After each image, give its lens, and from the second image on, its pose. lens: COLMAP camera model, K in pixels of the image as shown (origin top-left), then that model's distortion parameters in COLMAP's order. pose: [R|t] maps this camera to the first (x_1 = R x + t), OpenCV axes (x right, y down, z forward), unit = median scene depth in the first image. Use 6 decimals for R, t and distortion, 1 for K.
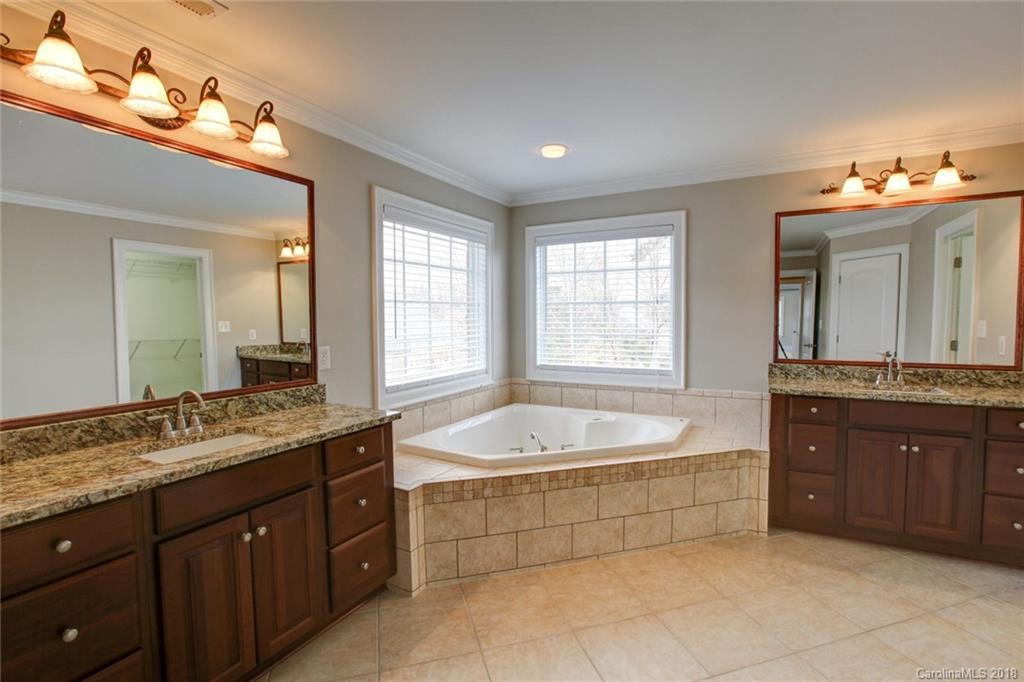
lens RADIAL K [[475.1, 0, 522.1], [0, 475.1, 336.2], [0, 0, 1]] dist [-0.037972, 0.009160]
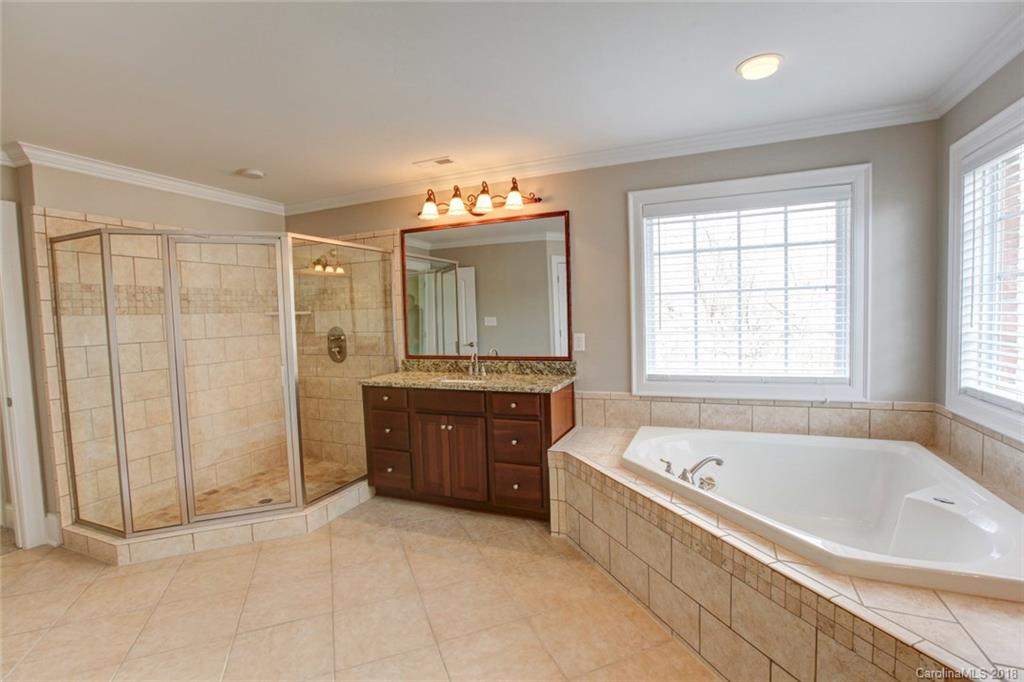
lens RADIAL K [[475.1, 0, 522.4], [0, 475.1, 342.8], [0, 0, 1]] dist [-0.037972, 0.009160]
pose [[0.096346, 0.064680, -0.993244, 0.861183], [-0.012489, 0.997886, 0.063771, -0.034443], [0.995270, 0.006260, 0.096950, 0.698038]]
